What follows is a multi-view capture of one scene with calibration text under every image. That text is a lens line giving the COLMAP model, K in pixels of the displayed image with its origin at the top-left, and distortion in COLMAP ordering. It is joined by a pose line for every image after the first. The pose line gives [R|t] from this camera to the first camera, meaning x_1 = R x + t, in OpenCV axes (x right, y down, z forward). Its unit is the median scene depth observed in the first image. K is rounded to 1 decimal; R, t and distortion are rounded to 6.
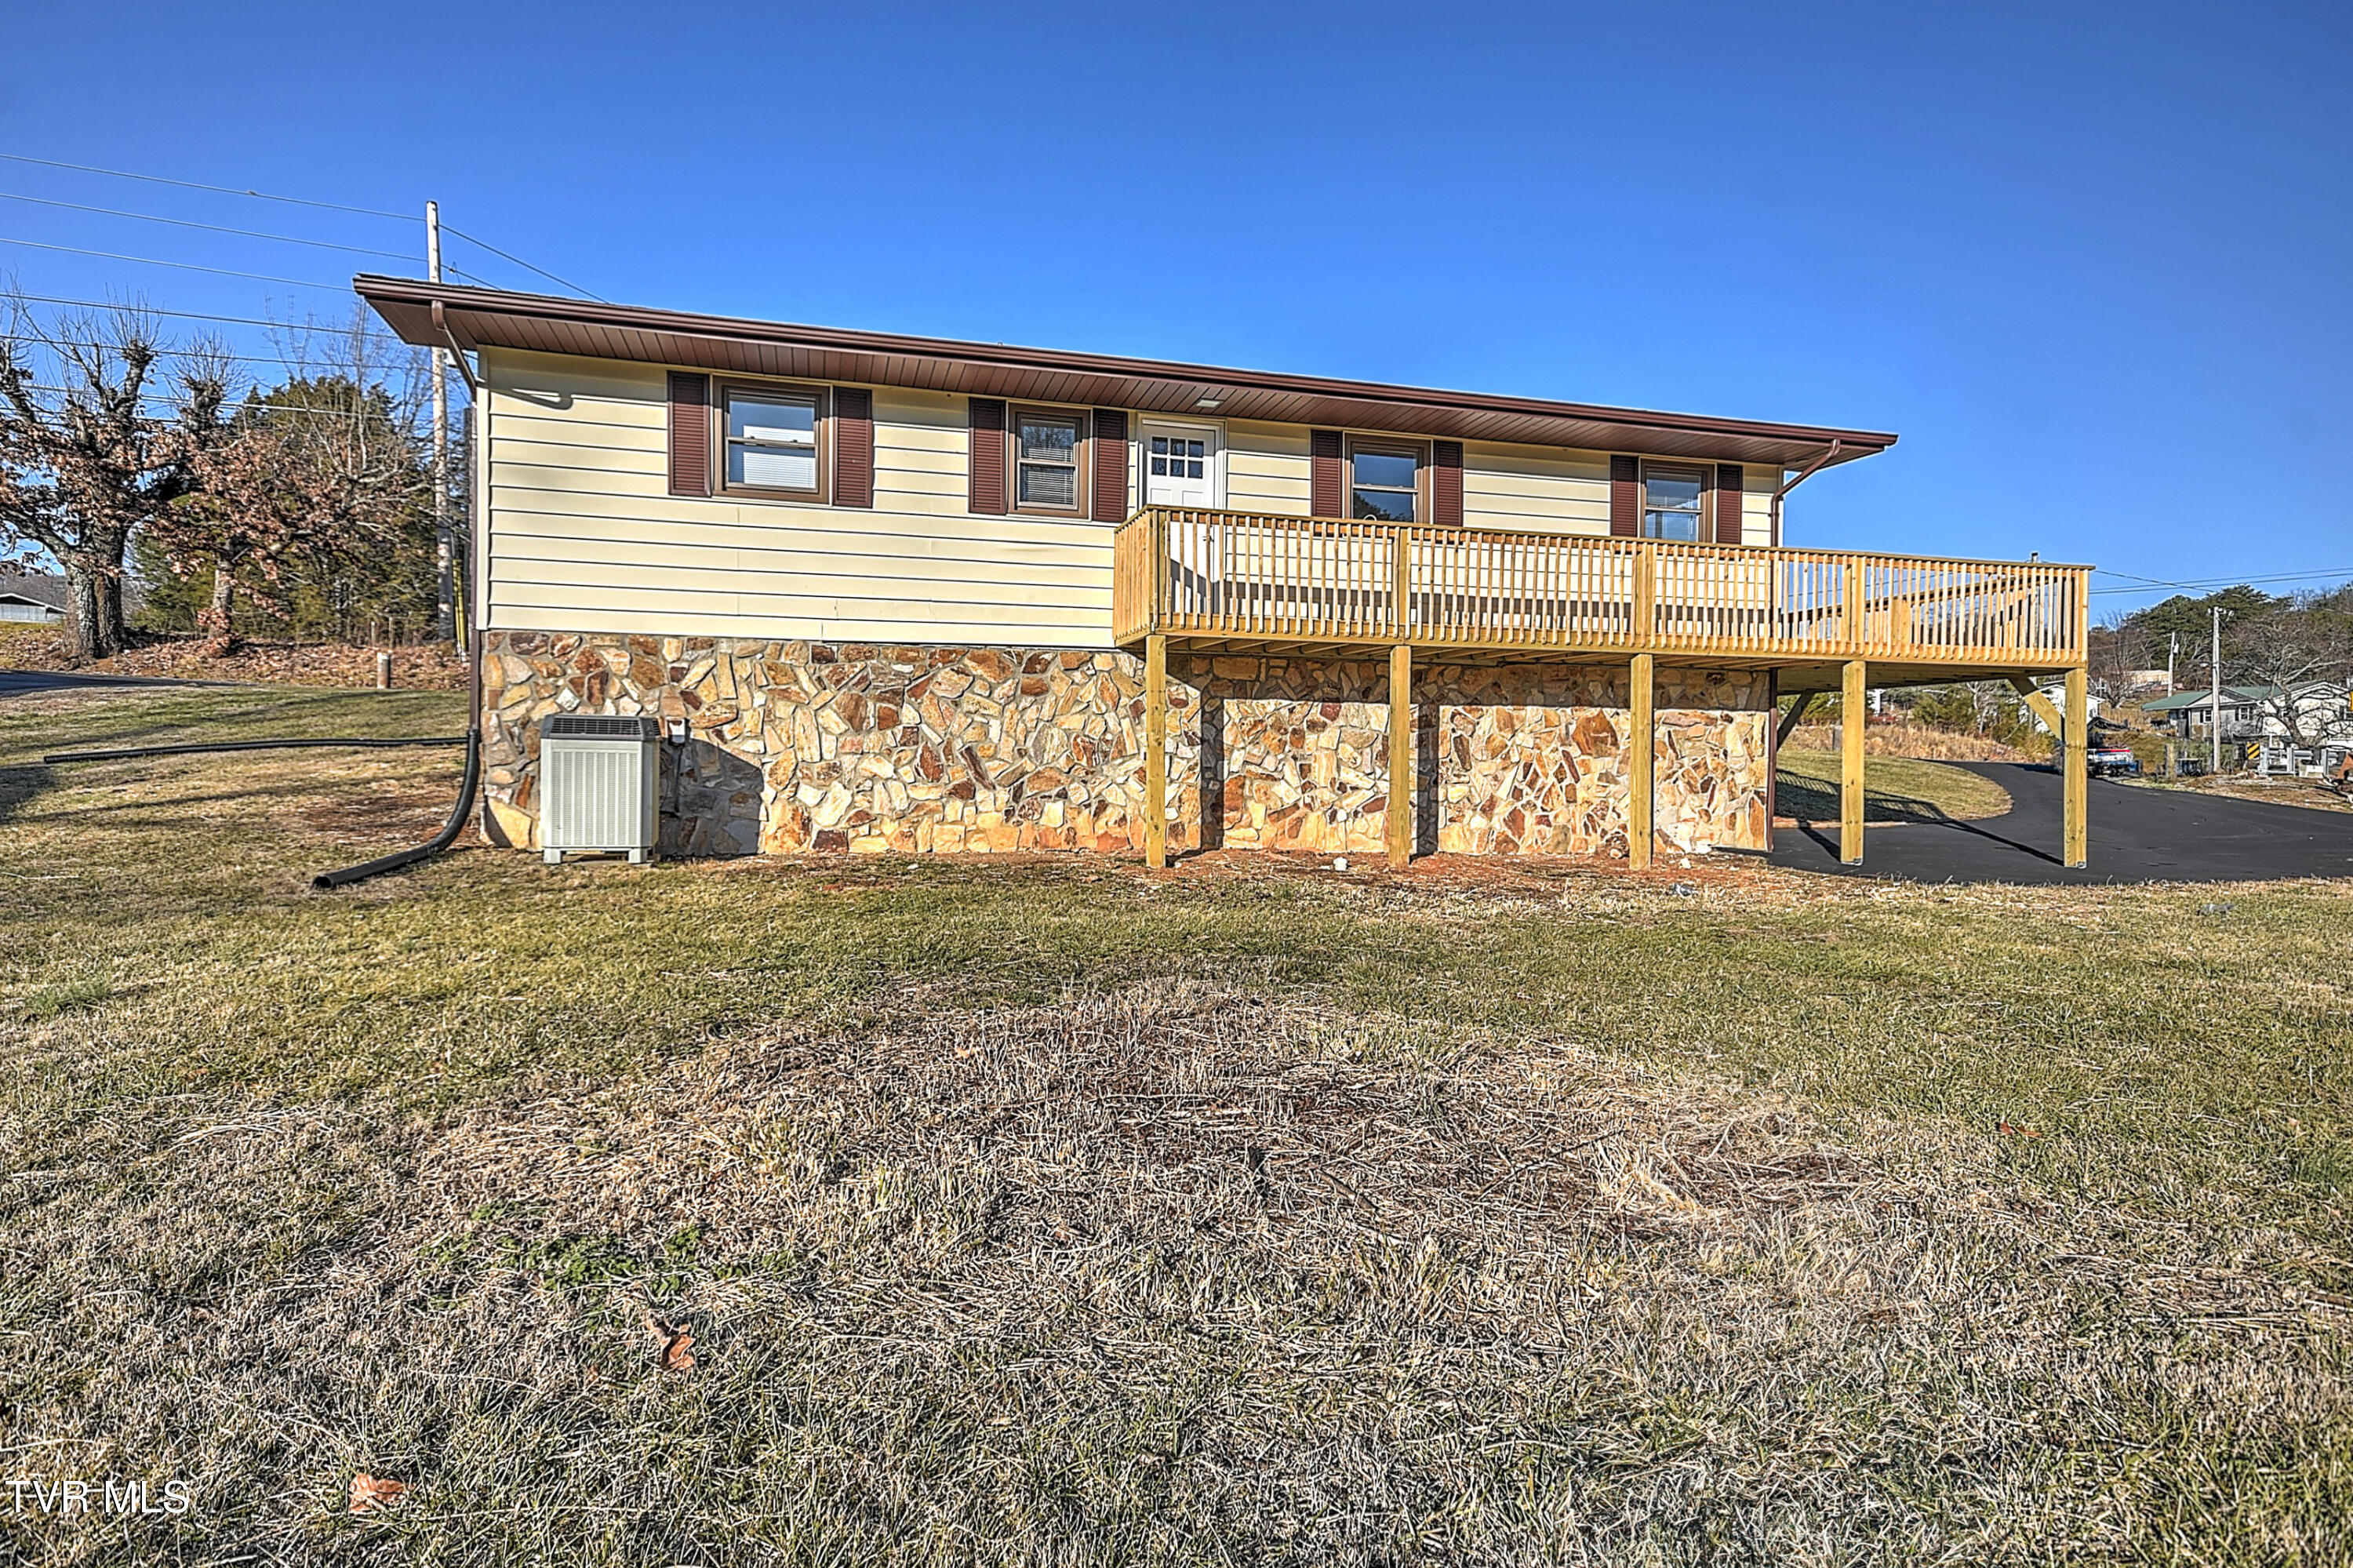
lens RADIAL K [[1261.1, 0, 1175.8], [0, 1261.1, 784.3], [0, 0, 1]] dist [0.007200, 0.001351]
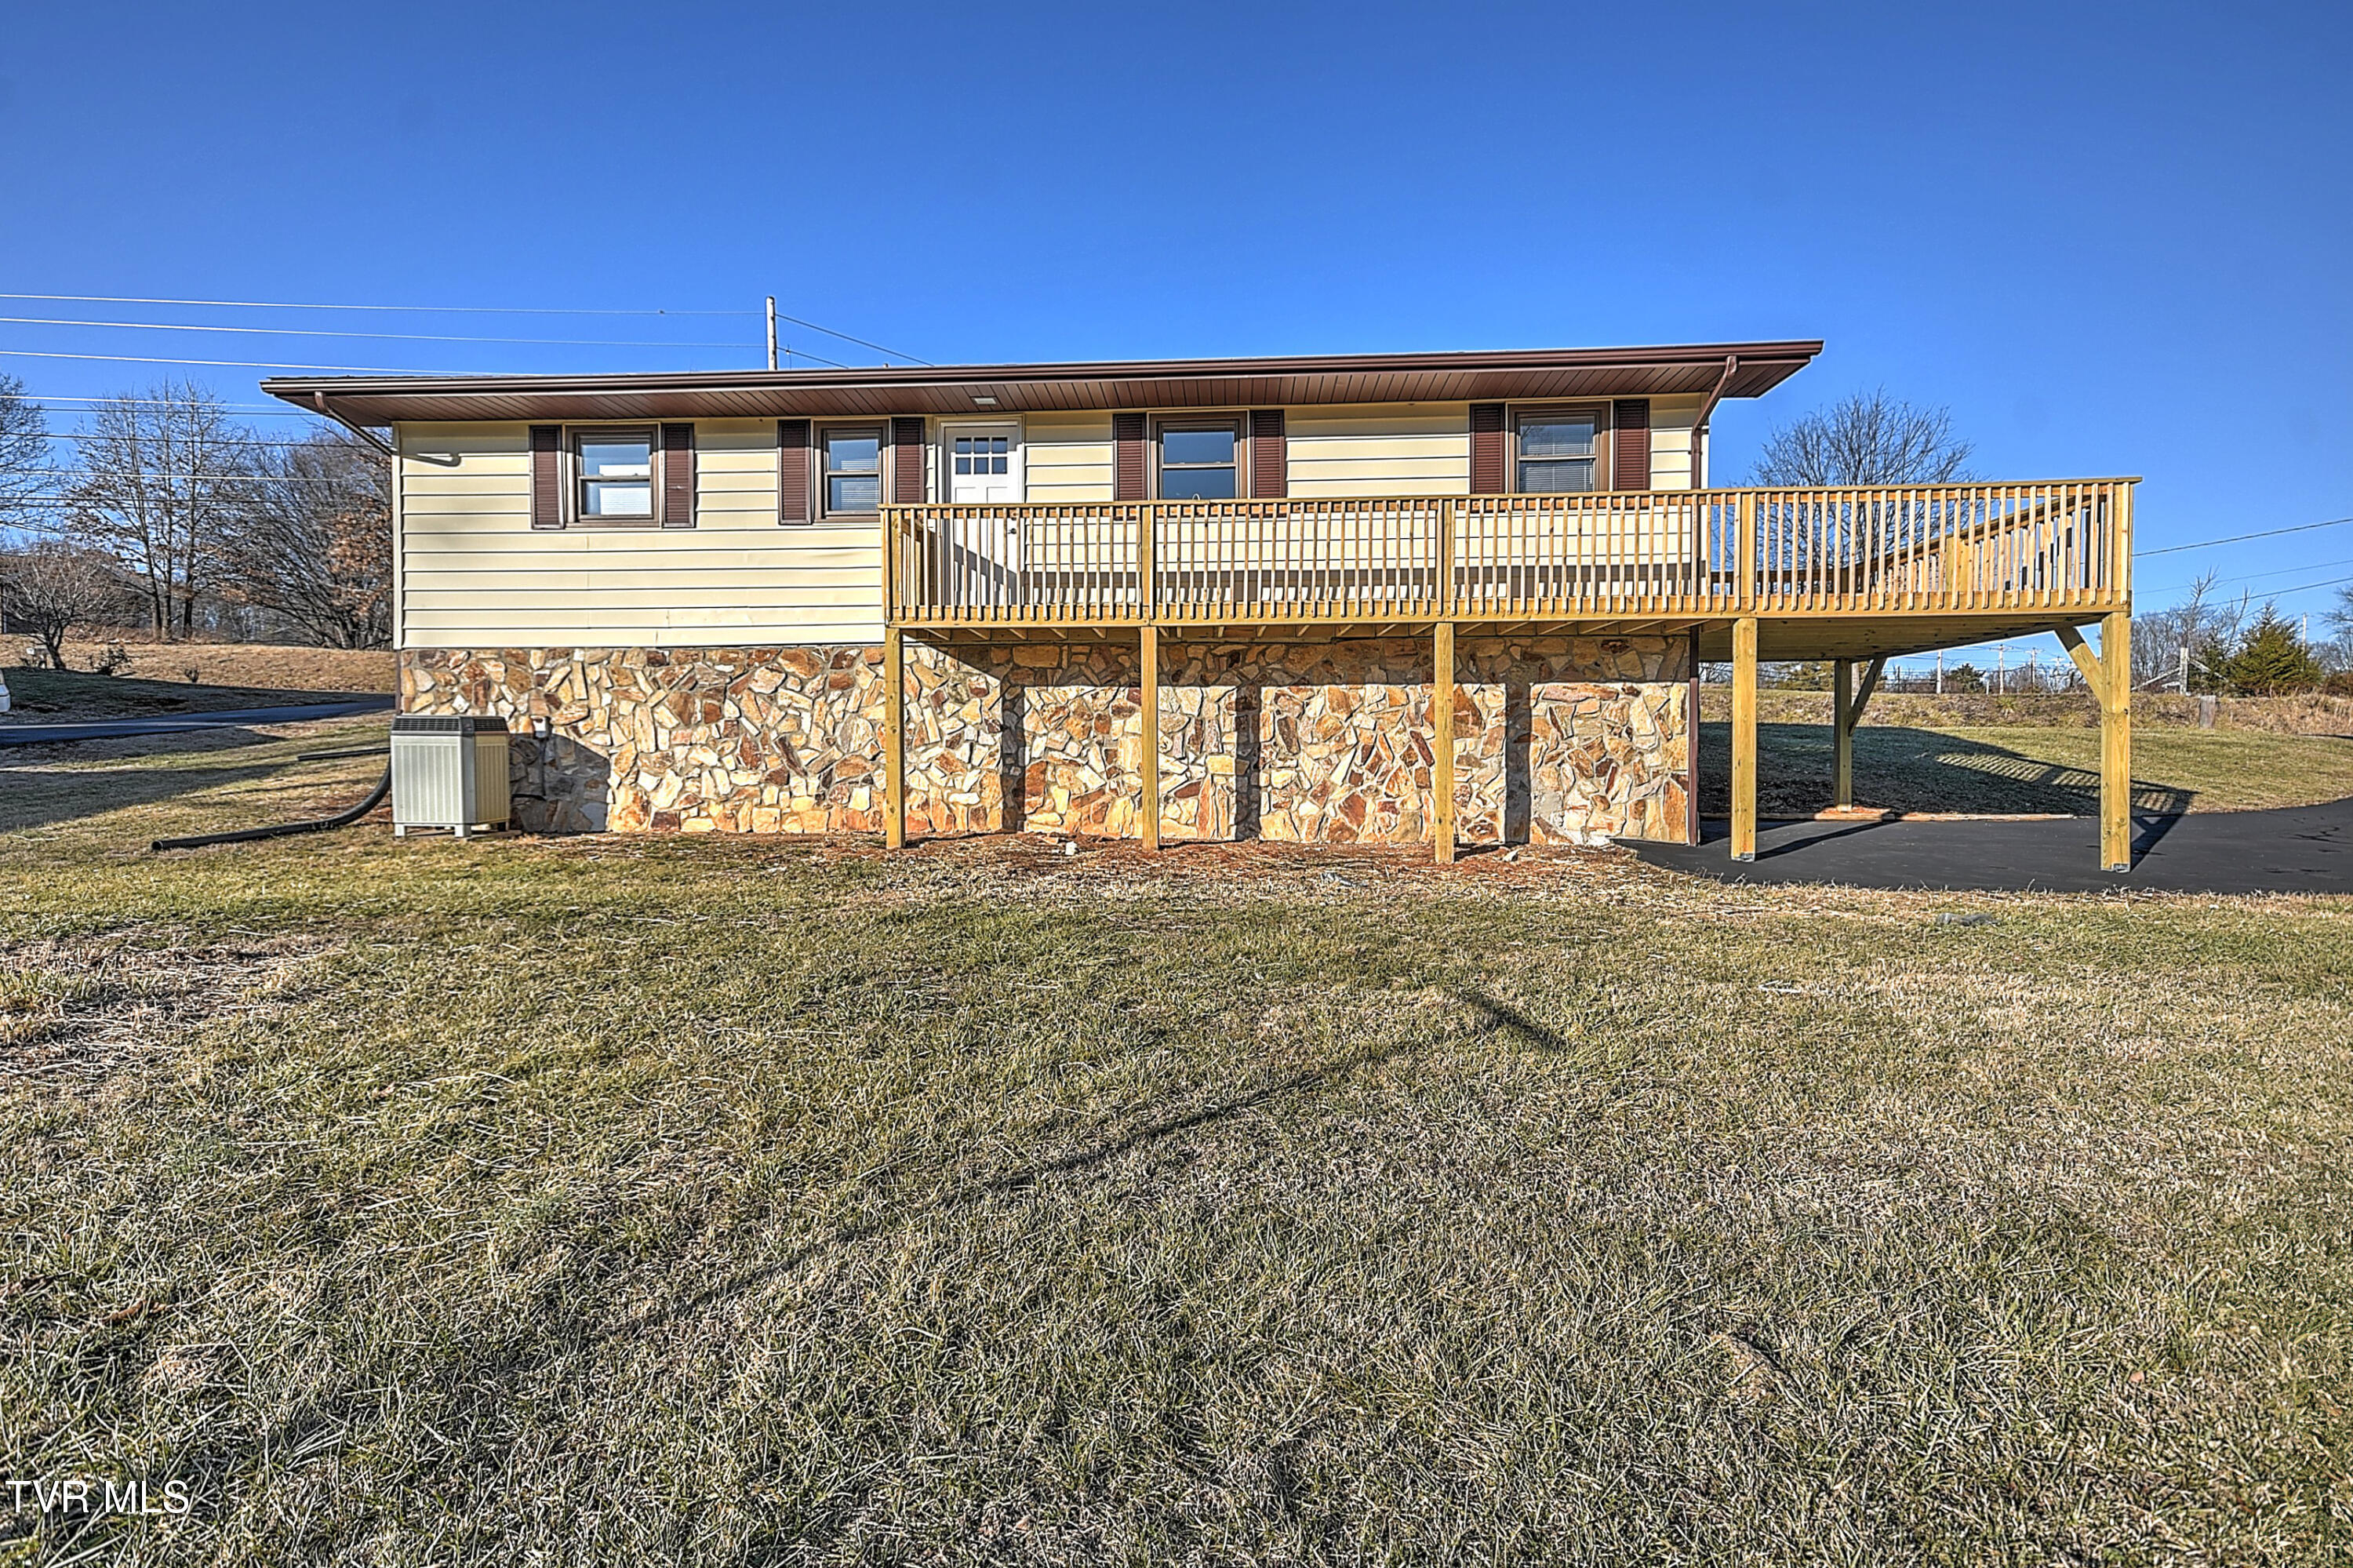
lens RADIAL K [[1200.9, 0, 1176.1], [0, 1200.9, 788.1], [0, 0, 1]] dist [0.012232, 0.000984]
pose [[0.936286, -0.000610, -0.351239, 0.499338], [0.004630, 0.999933, 0.010606, 0.005012], [0.351209, -0.011556, 0.936226, 0.127085]]
